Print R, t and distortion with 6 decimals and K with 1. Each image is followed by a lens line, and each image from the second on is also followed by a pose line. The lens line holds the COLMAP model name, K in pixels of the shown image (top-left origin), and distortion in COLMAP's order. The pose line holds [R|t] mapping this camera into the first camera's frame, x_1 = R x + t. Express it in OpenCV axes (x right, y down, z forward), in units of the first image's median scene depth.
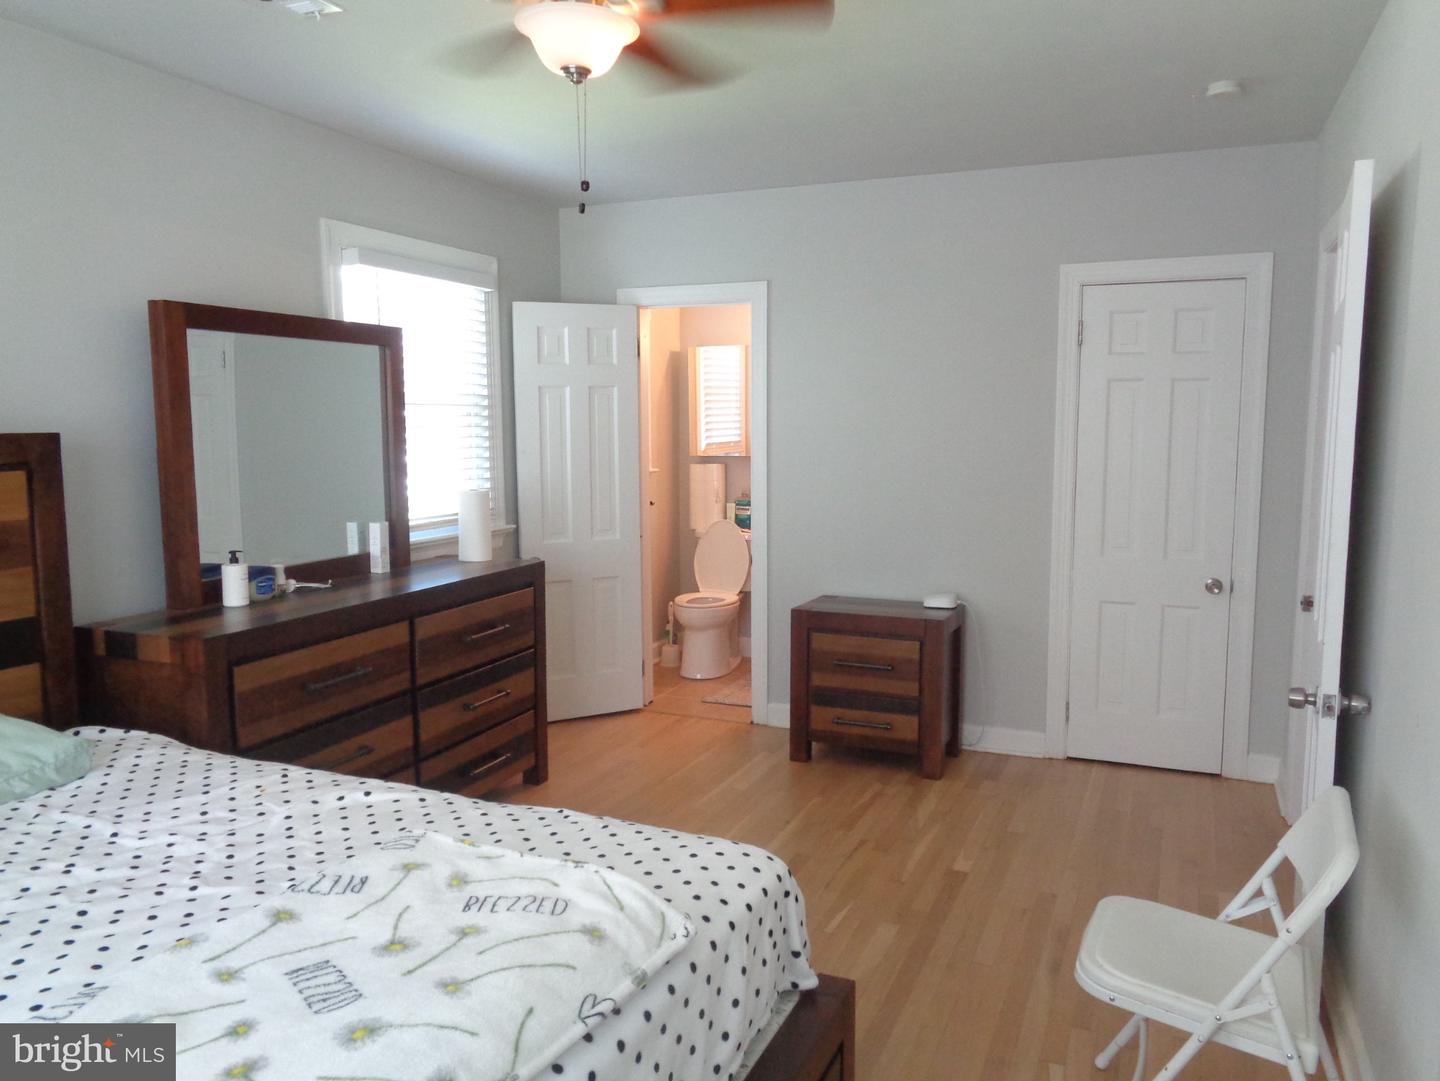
lens RADIAL K [[1077.1, 0, 721.9], [0, 1077.1, 530.7], [0, 0, 1]] dist [0.001253, 0.004707]
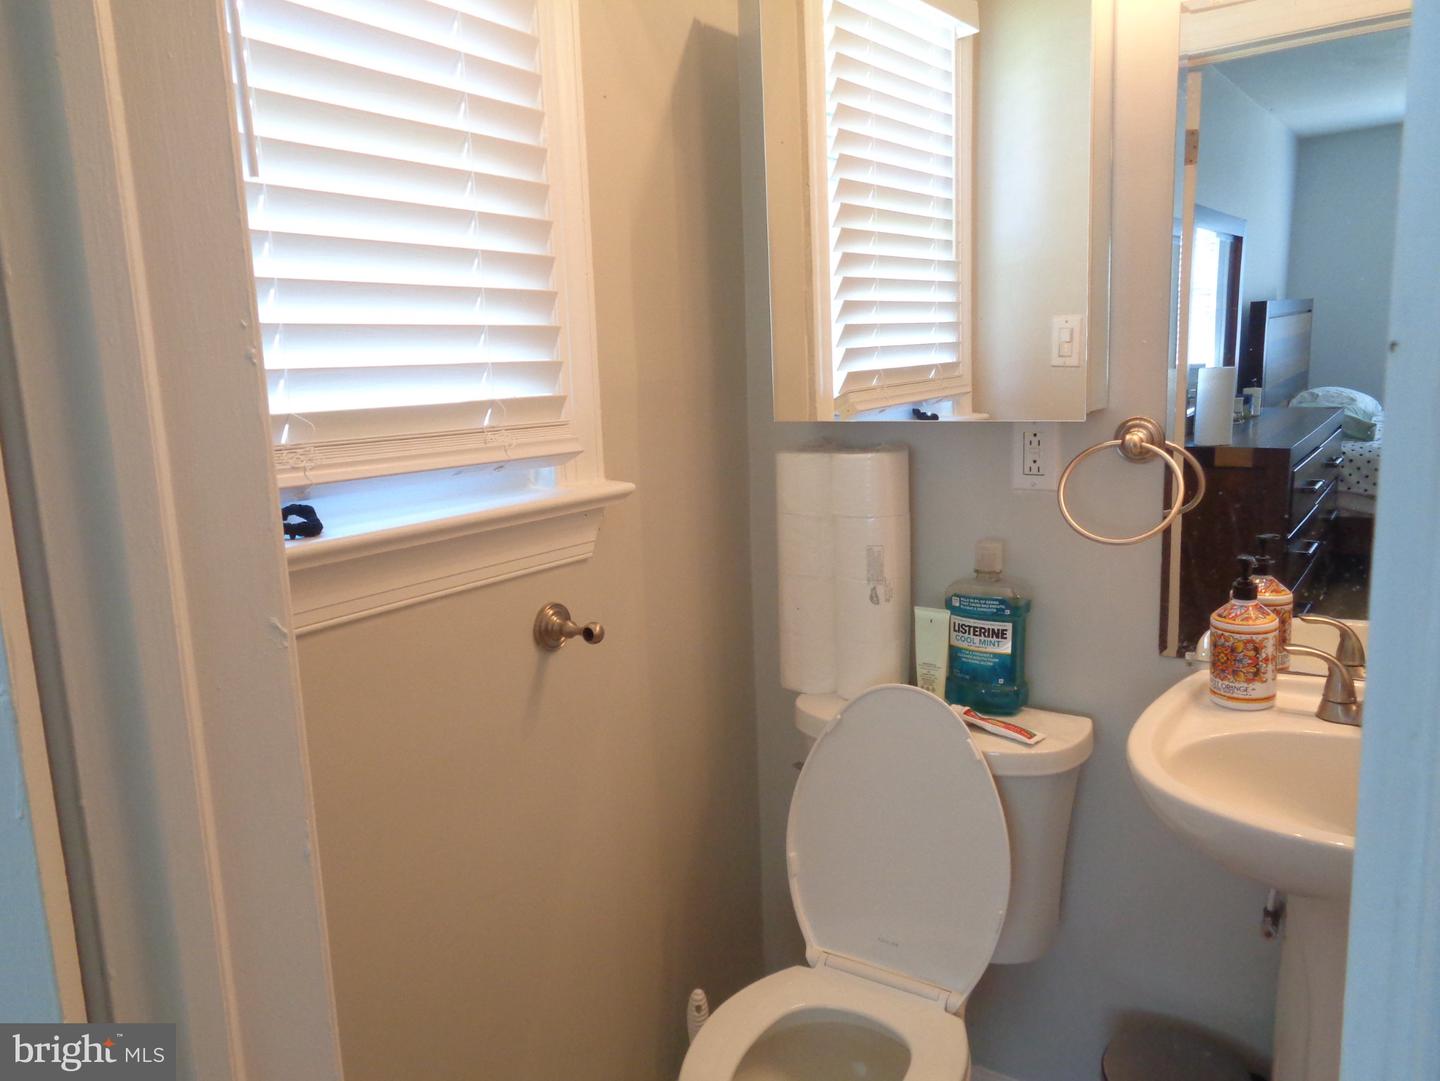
lens RADIAL K [[1077.1, 0, 721.9], [0, 1077.1, 530.7], [0, 0, 1]] dist [0.001253, 0.004707]
pose [[0.988029, 0.000829, -0.154264, -0.001283], [0.004498, 0.999406, 0.034175, -0.052153], [0.154200, -0.034460, 0.987438, 0.737699]]
